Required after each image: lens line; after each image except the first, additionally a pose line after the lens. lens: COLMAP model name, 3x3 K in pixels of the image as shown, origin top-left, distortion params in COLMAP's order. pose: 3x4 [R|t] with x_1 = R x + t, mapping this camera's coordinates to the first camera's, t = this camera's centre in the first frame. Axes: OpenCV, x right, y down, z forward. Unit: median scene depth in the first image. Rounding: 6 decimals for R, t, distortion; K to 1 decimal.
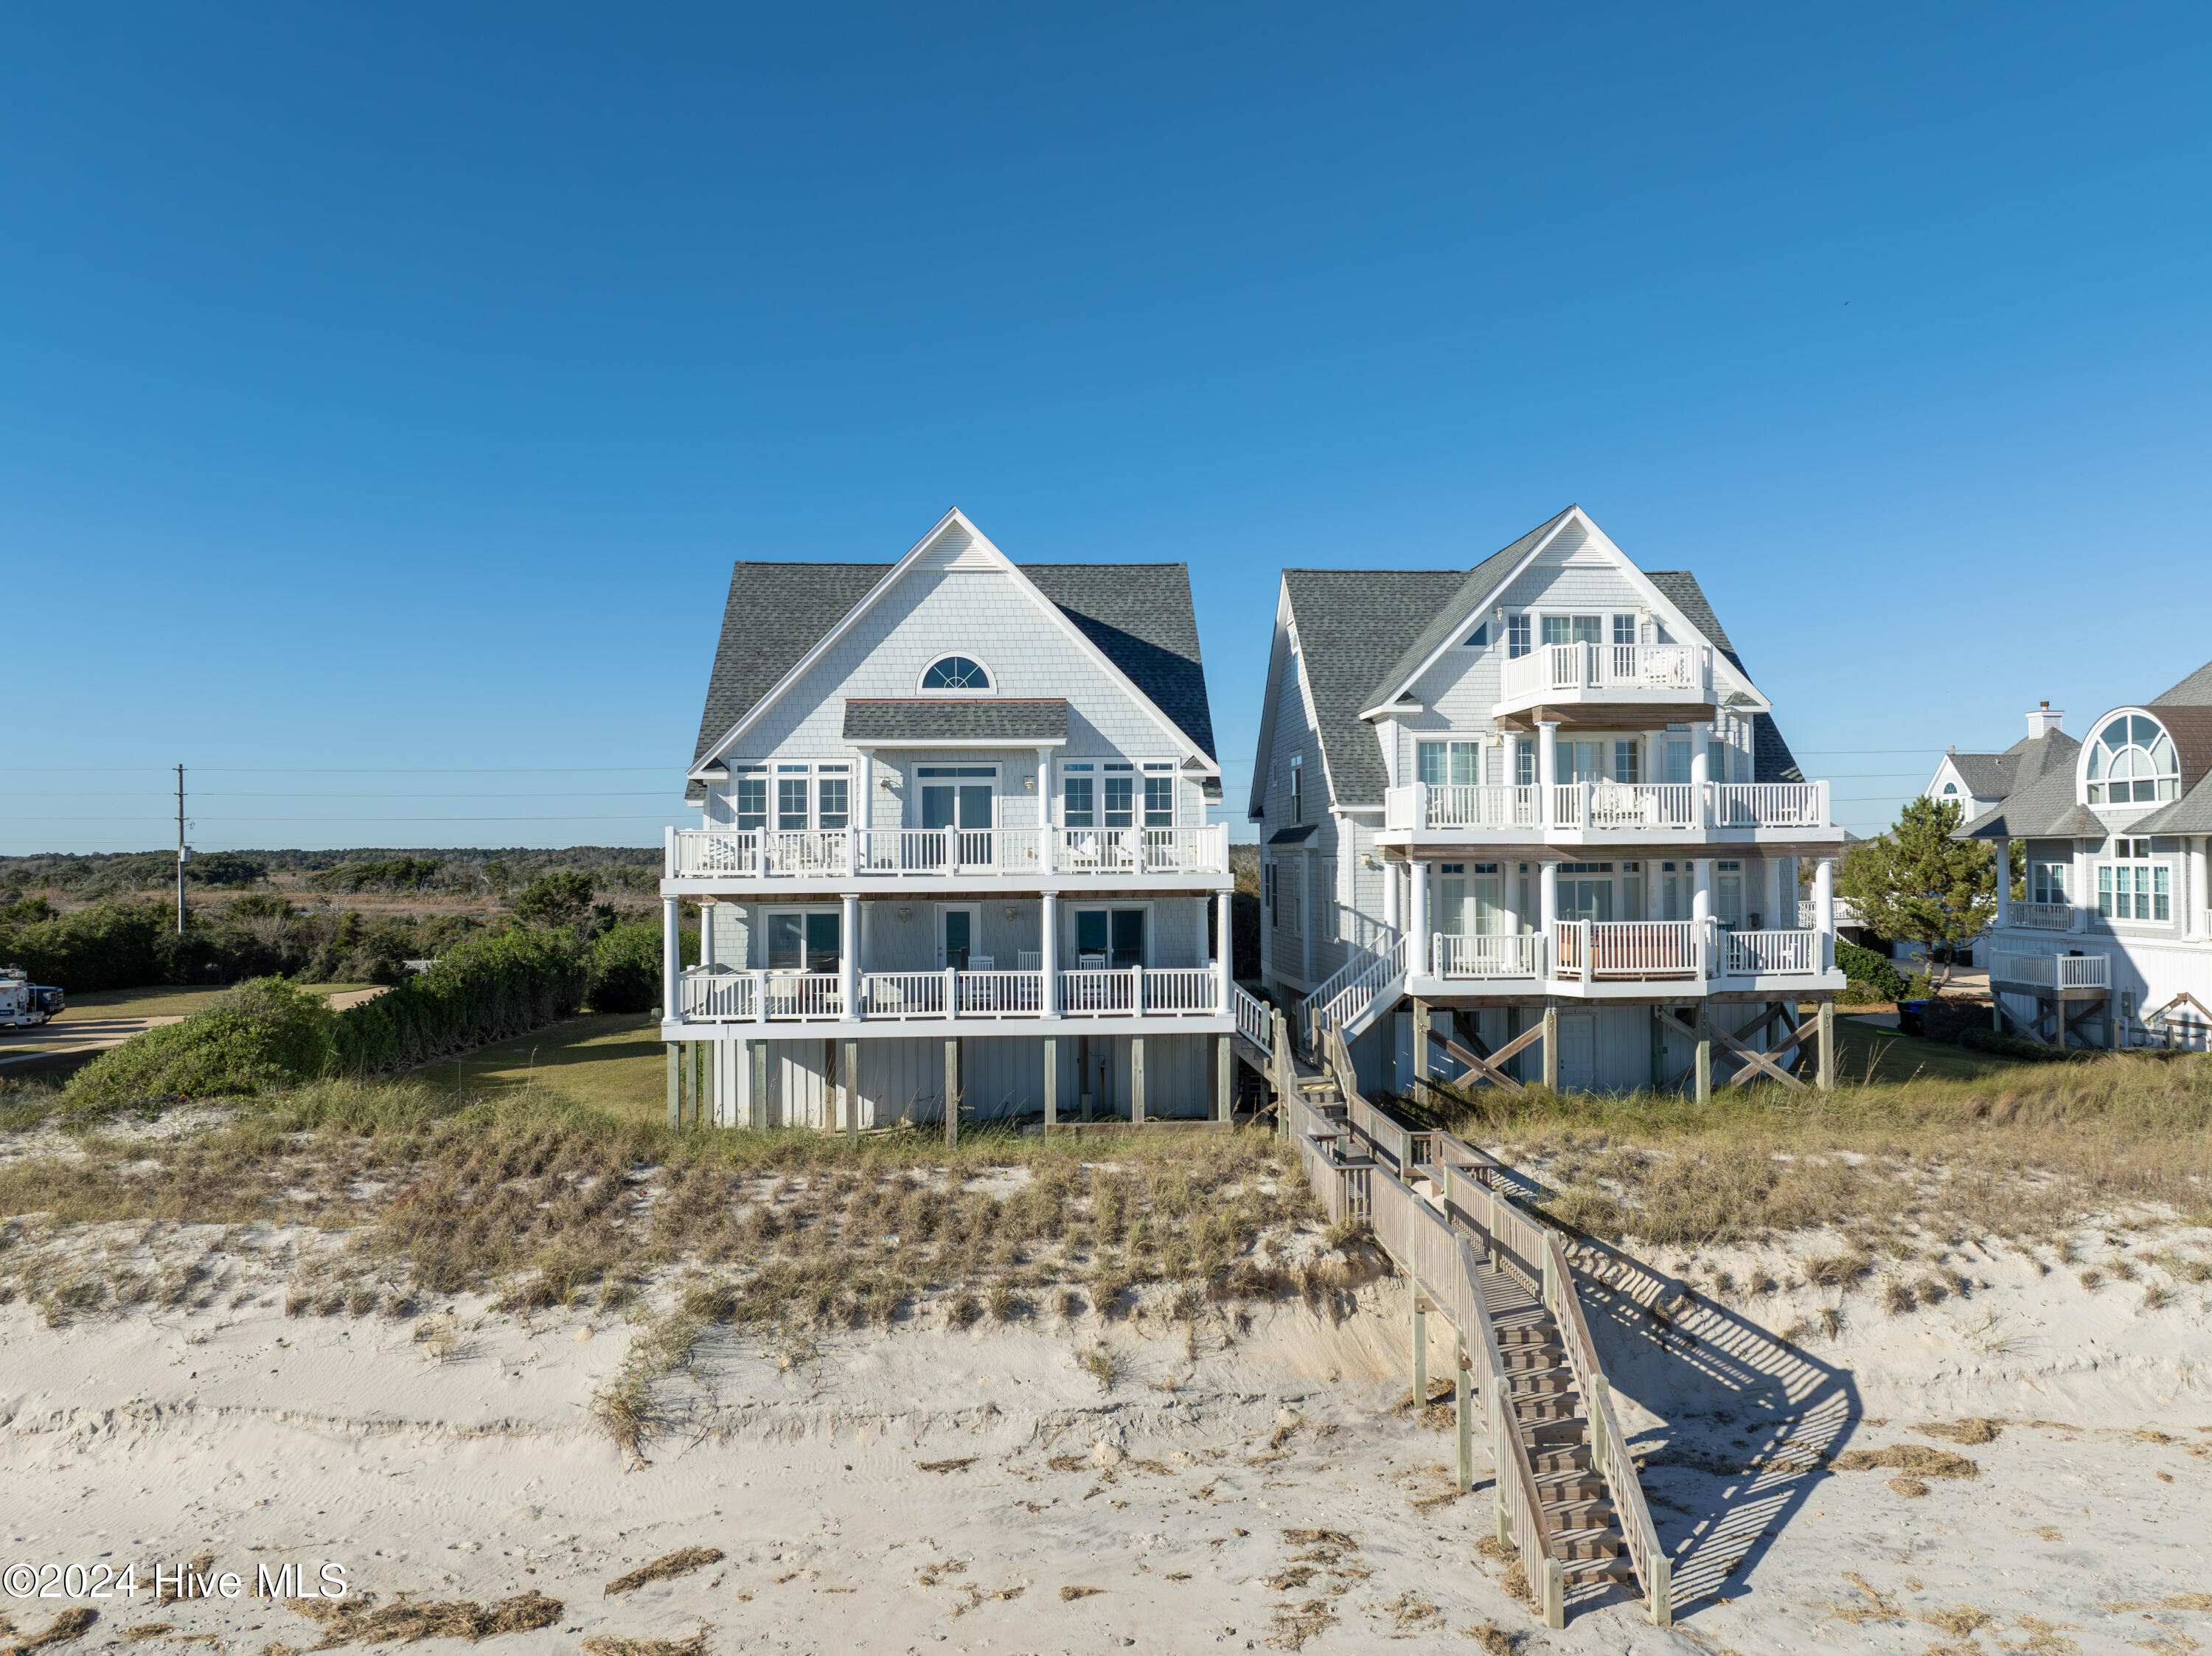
lens RADIAL K [[1549.0, 0, 1106.0], [0, 1549.0, 828.0], [0, 0, 1]] dist [-0.027955, -0.001097]
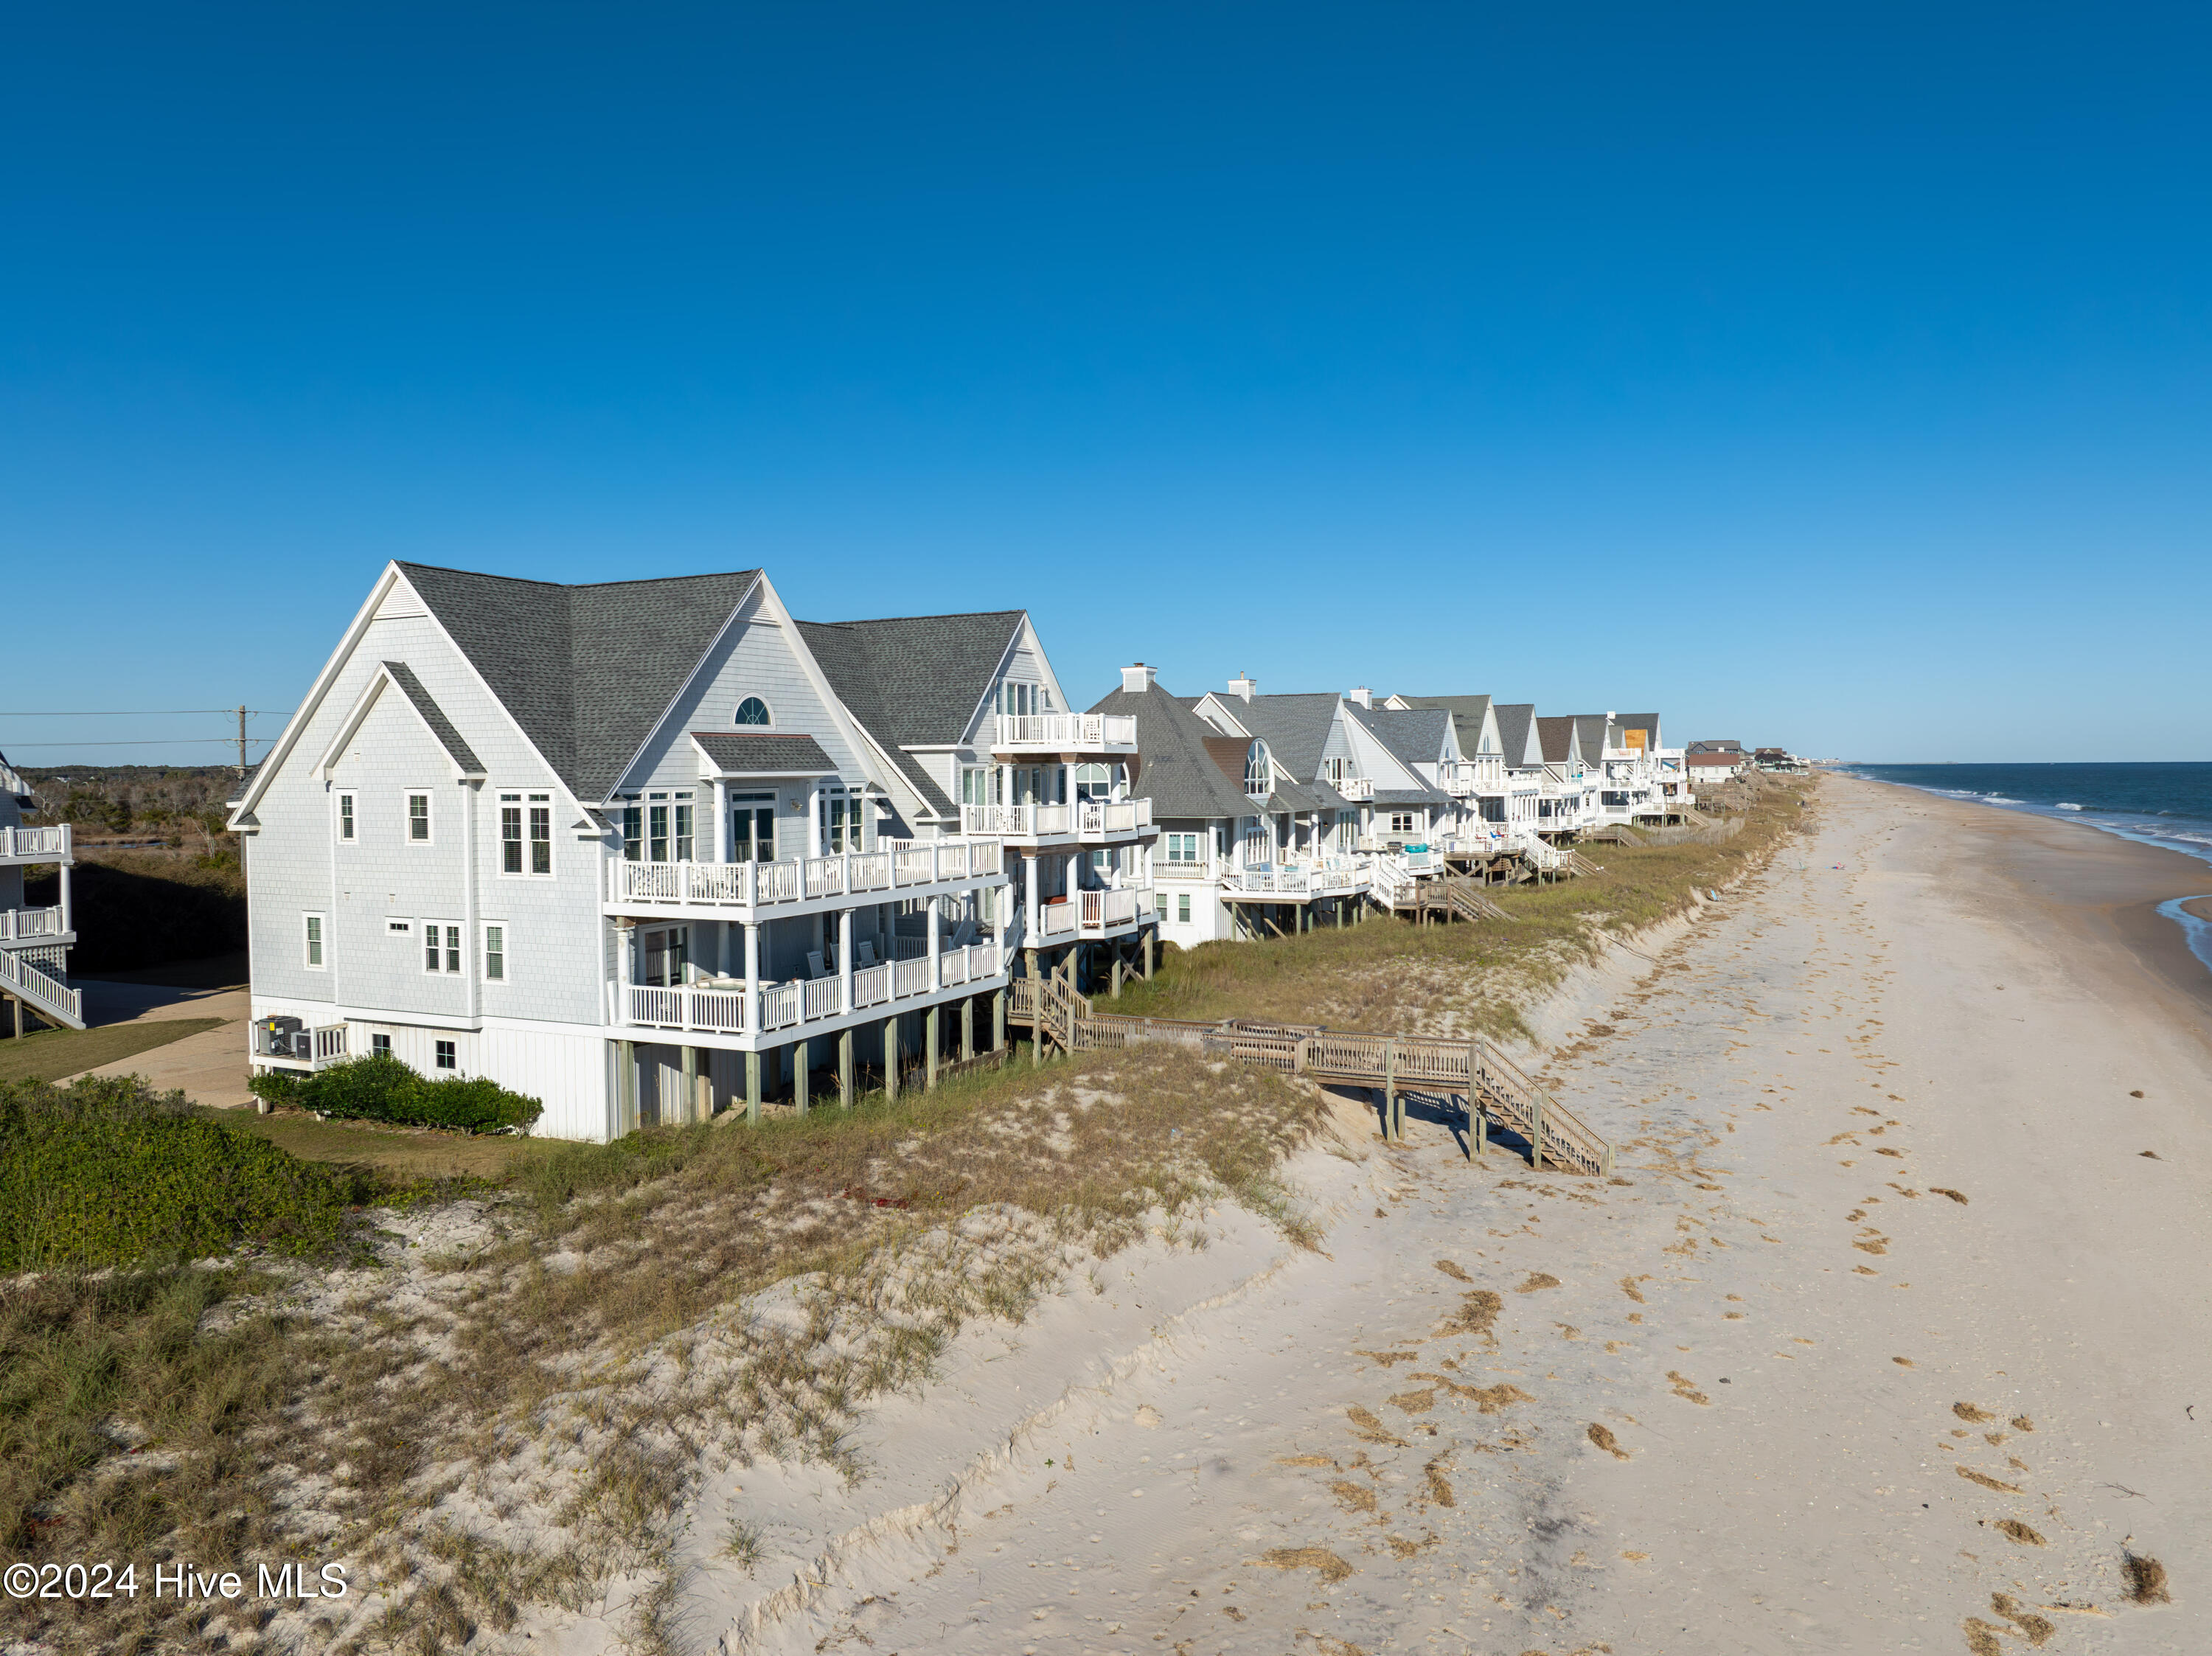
lens RADIAL K [[1518.7, 0, 1106.0], [0, 1518.7, 828.0], [0, 0, 1]] dist [0.002938, 0.000236]
pose [[0.503167, -0.029122, 0.863698, -0.963856], [-0.011819, 0.999107, 0.040574, -0.063077], [-0.864108, -0.030624, 0.502373, 0.199658]]
